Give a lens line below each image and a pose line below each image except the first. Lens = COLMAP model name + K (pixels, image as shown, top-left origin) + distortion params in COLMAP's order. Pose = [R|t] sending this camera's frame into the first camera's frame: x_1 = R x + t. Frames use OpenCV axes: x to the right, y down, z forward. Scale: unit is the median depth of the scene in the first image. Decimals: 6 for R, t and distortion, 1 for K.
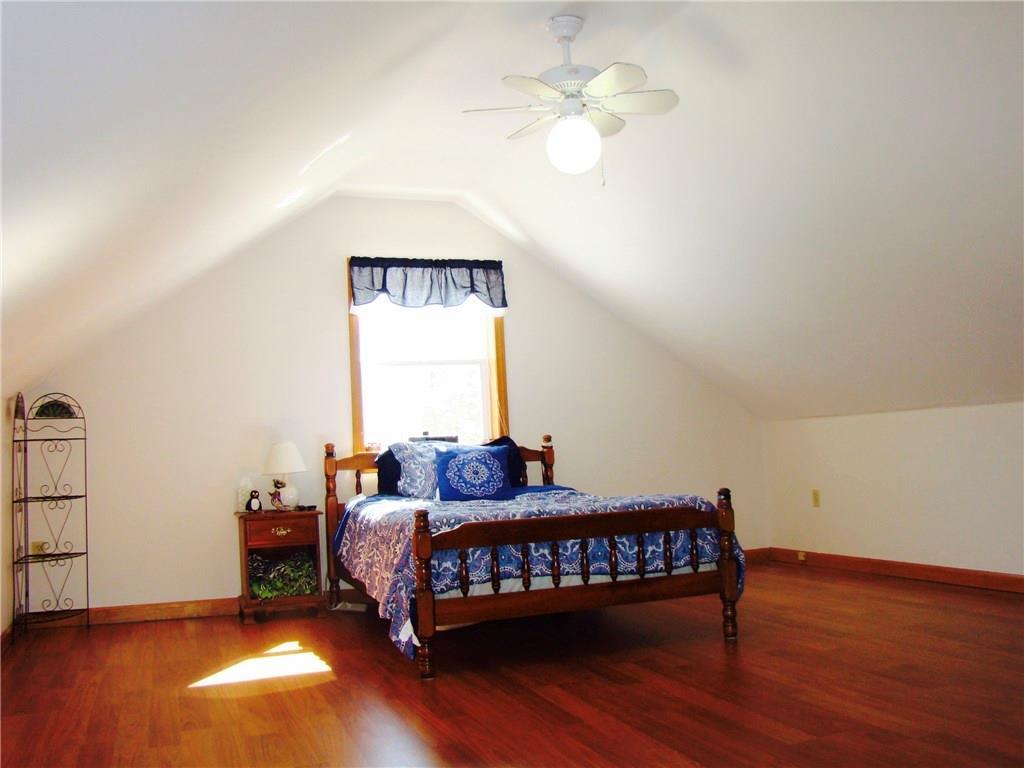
lens RADIAL K [[953.9, 0, 512.0], [0, 953.9, 384.0], [0, 0, 1]] dist [-0.128784, 0.001912]
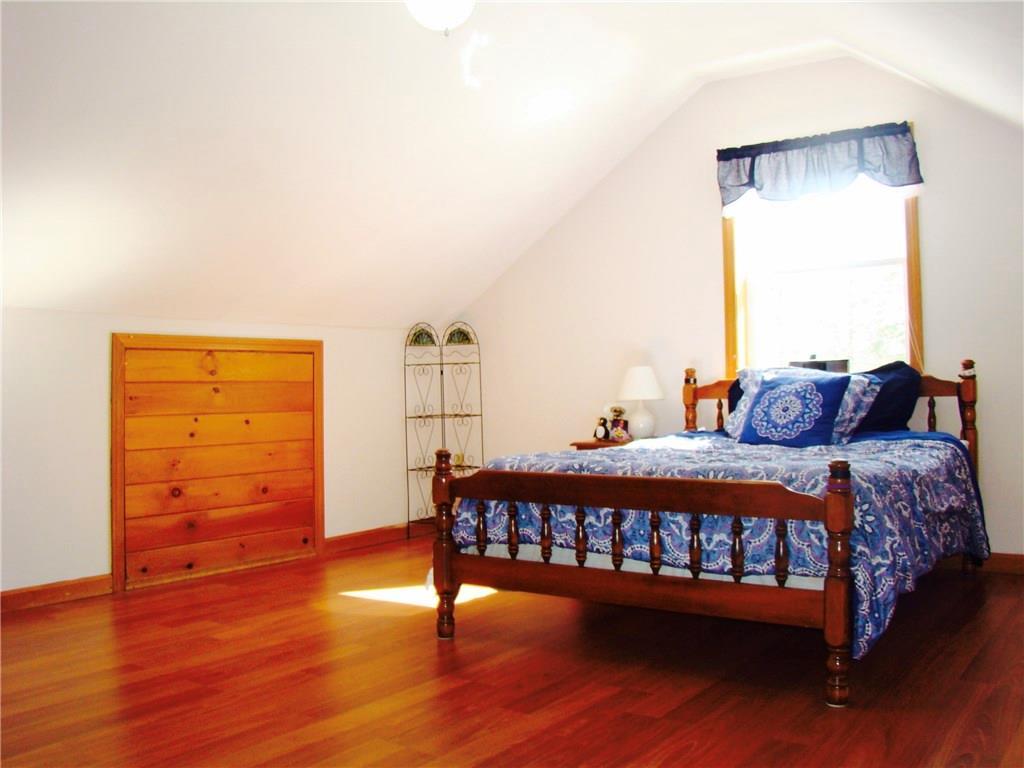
lens RADIAL K [[953.9, 0, 512.0], [0, 953.9, 384.0], [0, 0, 1]] dist [-0.128784, 0.001912]
pose [[0.542947, 0.029820, -0.839237, 0.524030], [0.052273, 0.996231, 0.069216, 0.008447], [0.838139, -0.081450, 0.539342, 0.435143]]
